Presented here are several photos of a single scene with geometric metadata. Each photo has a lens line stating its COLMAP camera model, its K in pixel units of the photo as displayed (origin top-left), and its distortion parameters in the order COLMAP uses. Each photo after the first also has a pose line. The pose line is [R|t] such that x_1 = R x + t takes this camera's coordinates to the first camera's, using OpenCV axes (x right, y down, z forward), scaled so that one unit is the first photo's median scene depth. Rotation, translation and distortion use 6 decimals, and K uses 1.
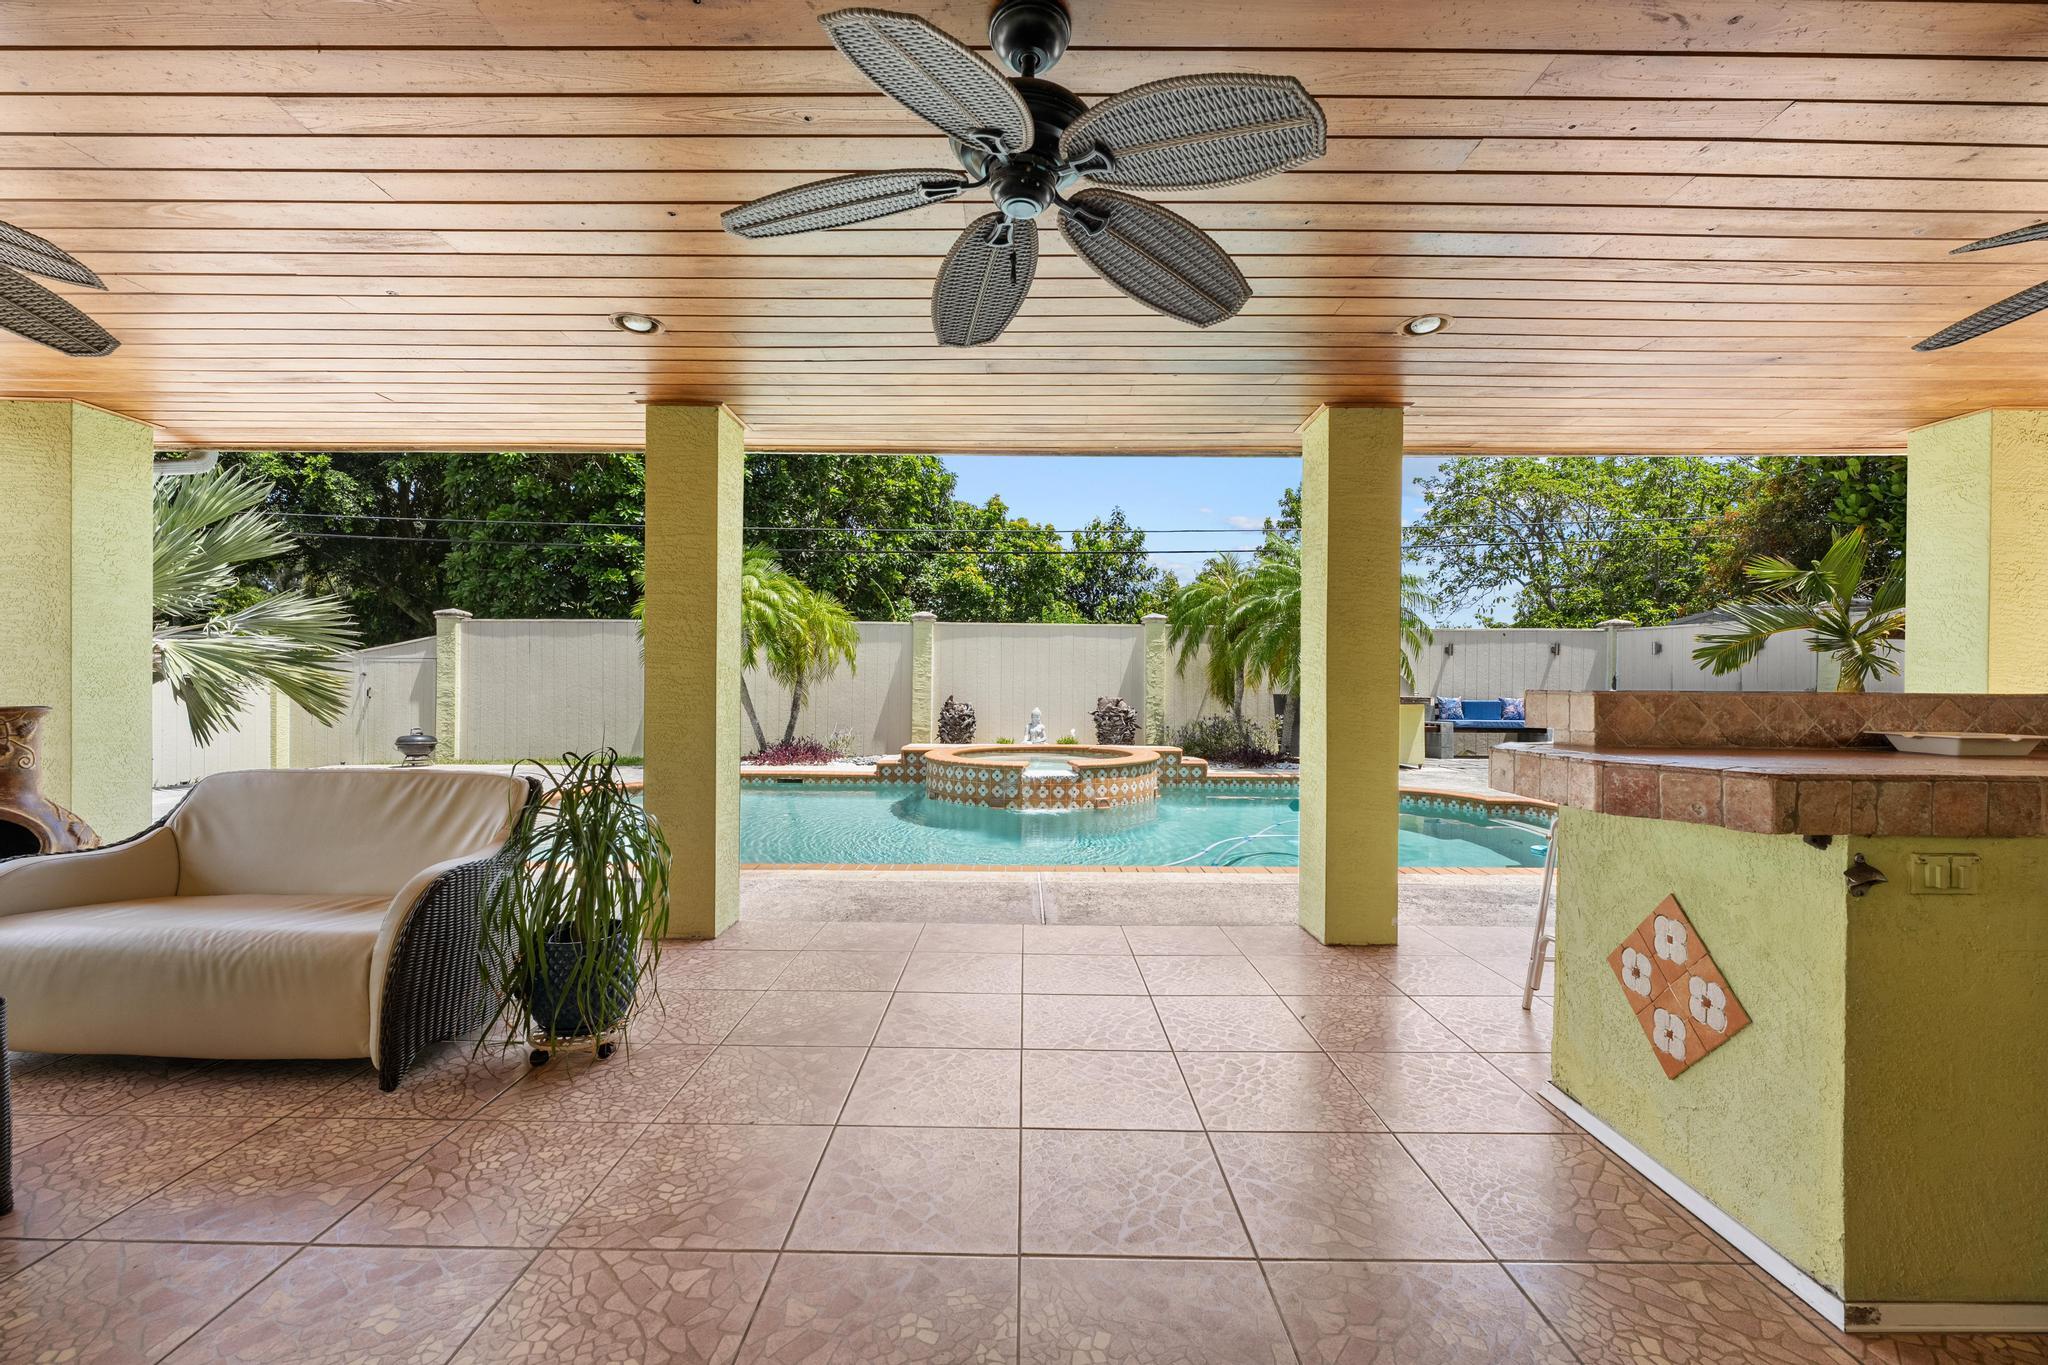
lens RADIAL K [[825.1, 0, 1014.2], [0, 825.1, 684.3], [0, 0, 1]] dist [-0.000231, 0.000556]
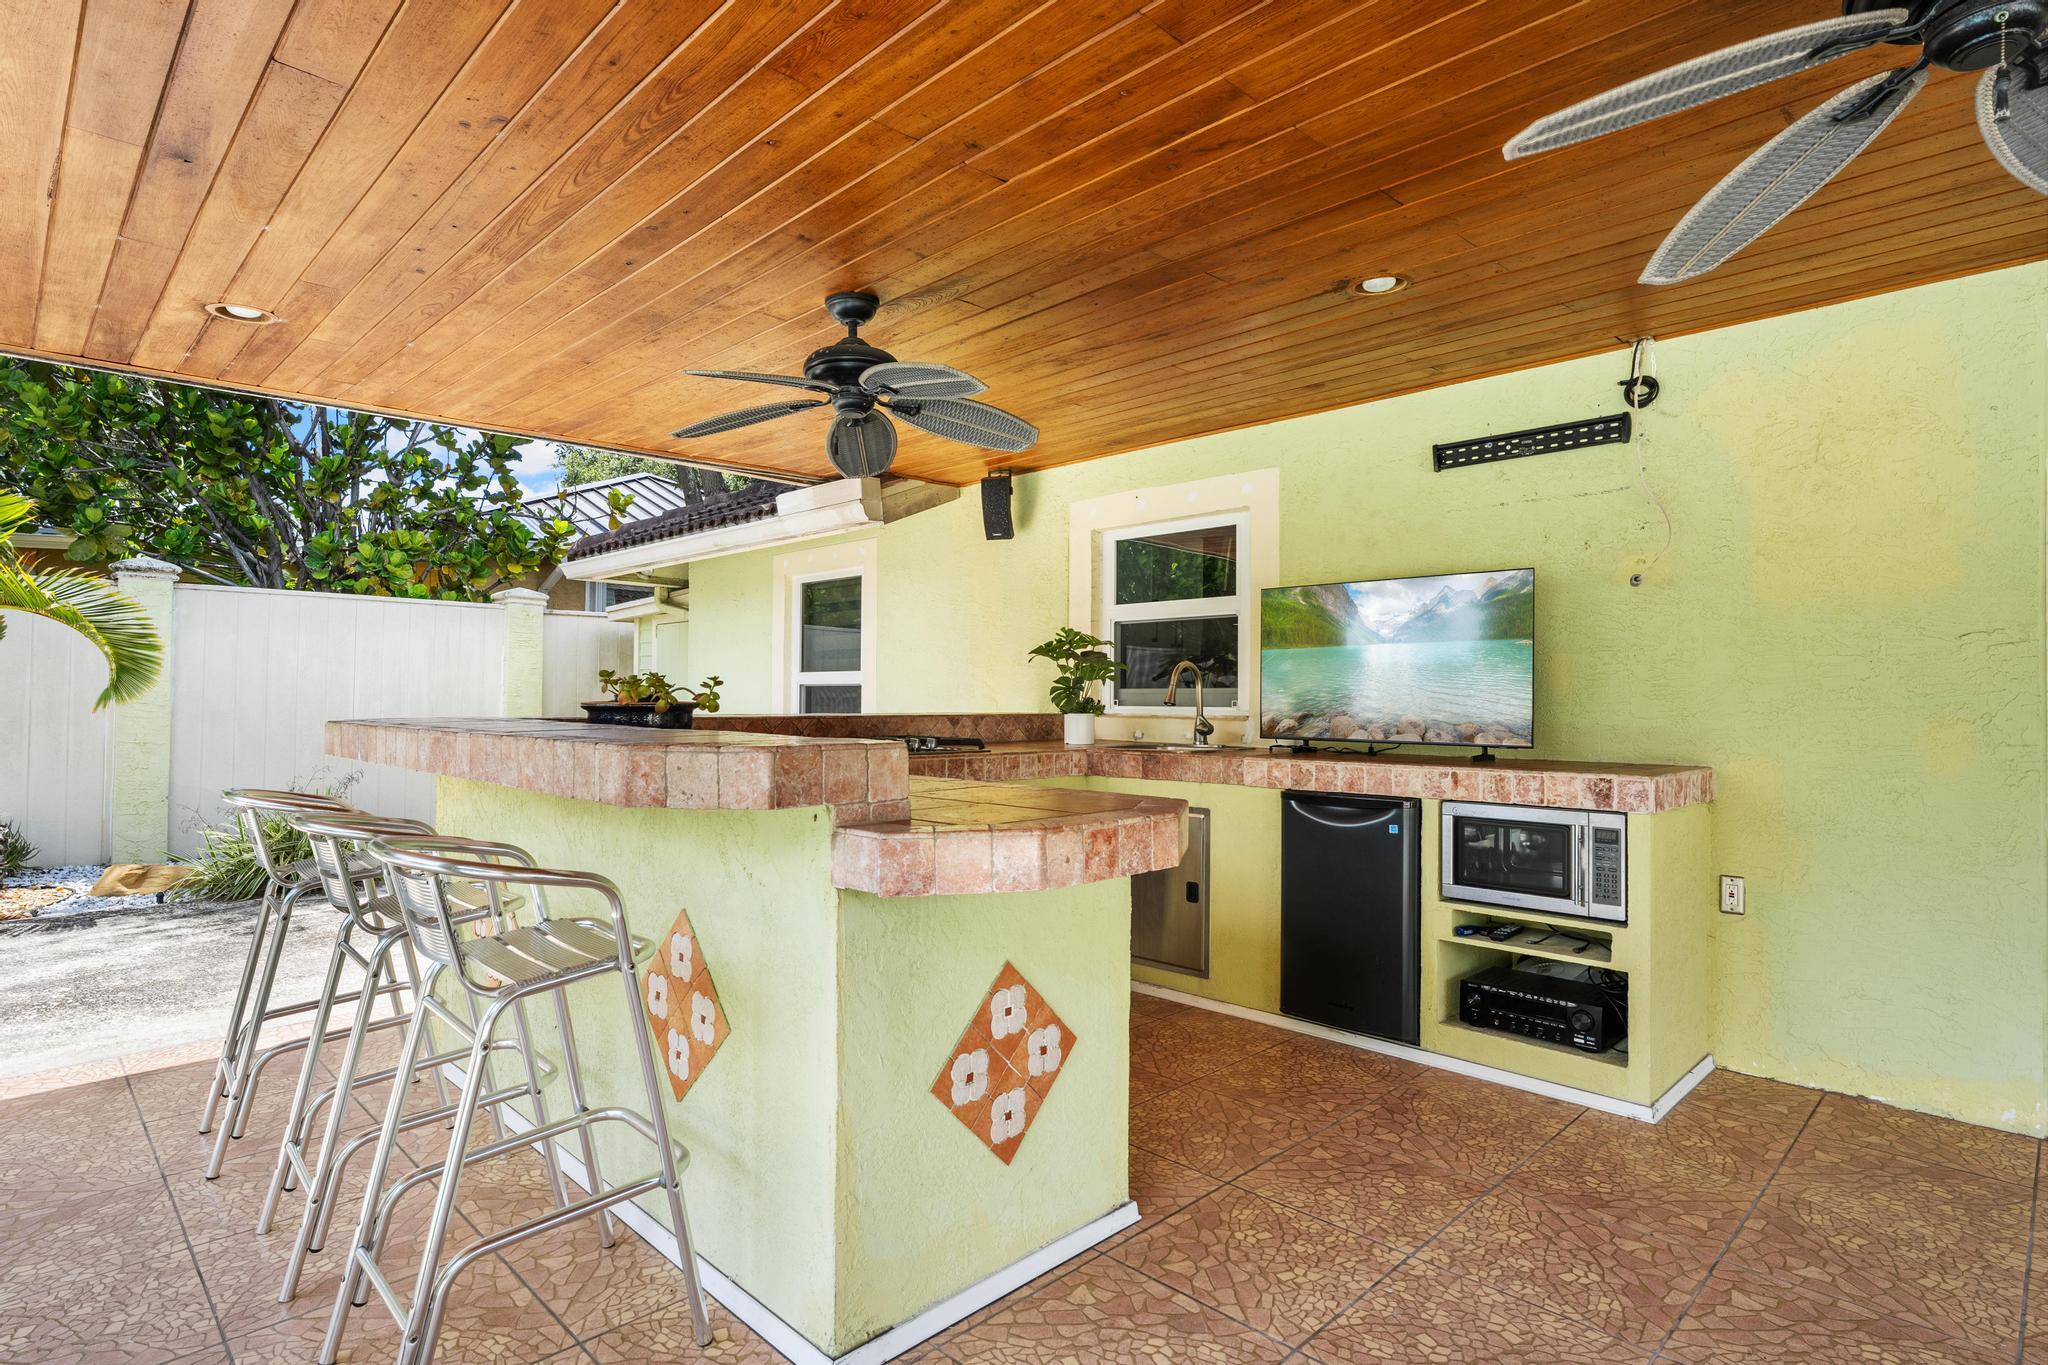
lens RADIAL K [[1088.8, 0, 1041.4], [0, 1088.8, 678.9], [0, 0, 1]] dist [-0.003874, 0.001474]
pose [[-0.721024, 0.000445, 0.692910, -0.011646], [-0.009953, 0.999890, -0.010999, -0.008272], [-0.692839, -0.014828, -0.720940, 0.346152]]
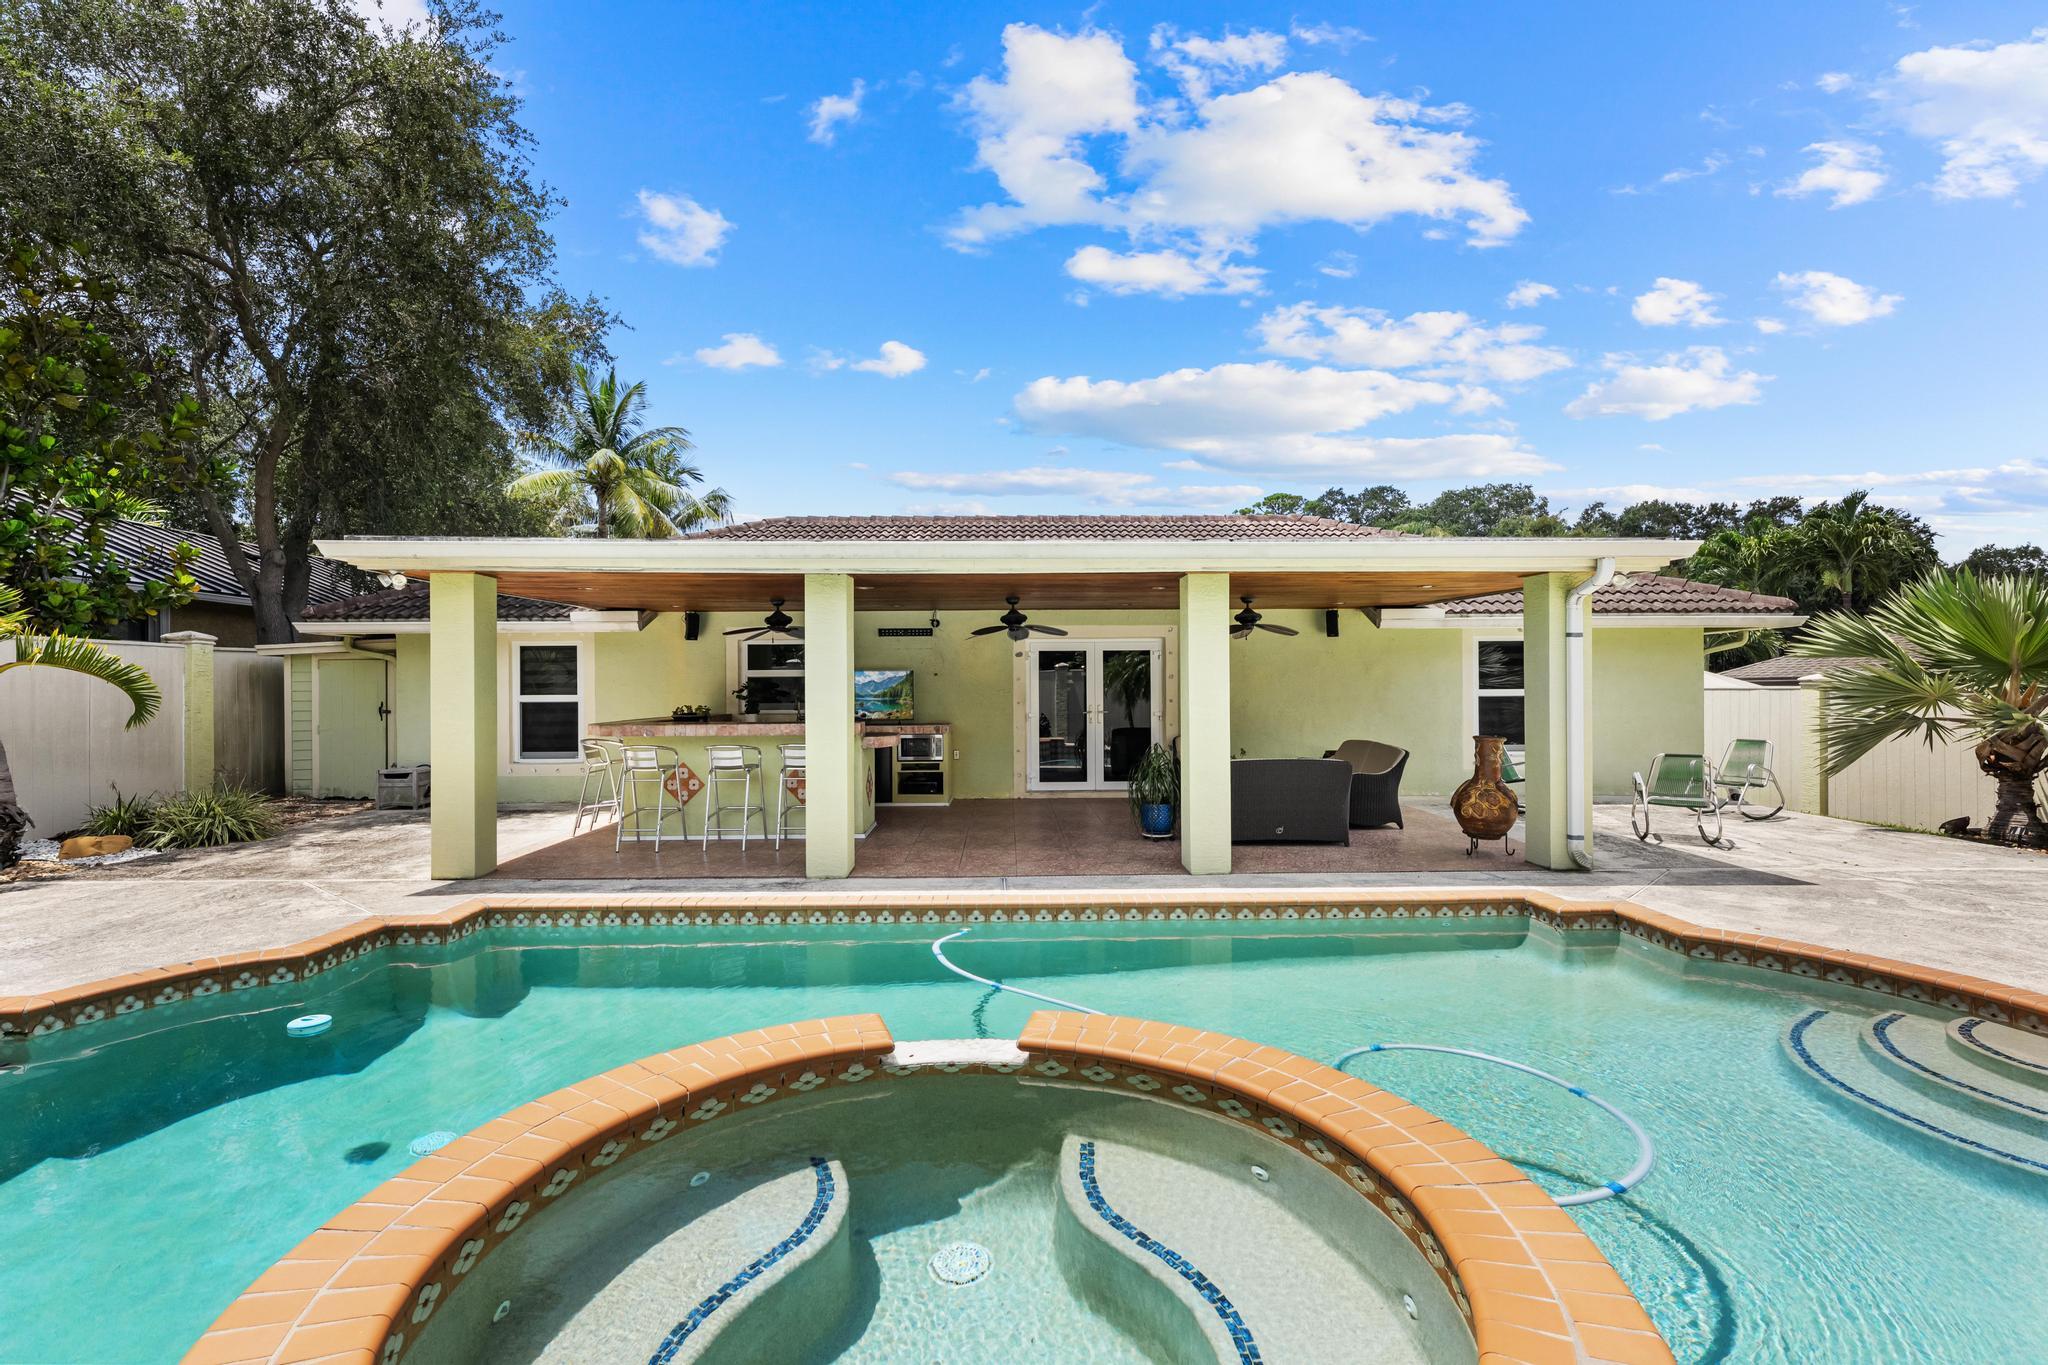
lens RADIAL K [[942.3, 0, 1031.4], [0, 942.3, 686.2], [0, 0, 1]] dist [-0.004040, -0.000366]
pose [[-0.998911, -0.002426, -0.046599, 0.031281], [-0.002608, 0.999989, 0.003848, -0.037087], [0.046589, 0.003965, -0.998906, 1.149465]]
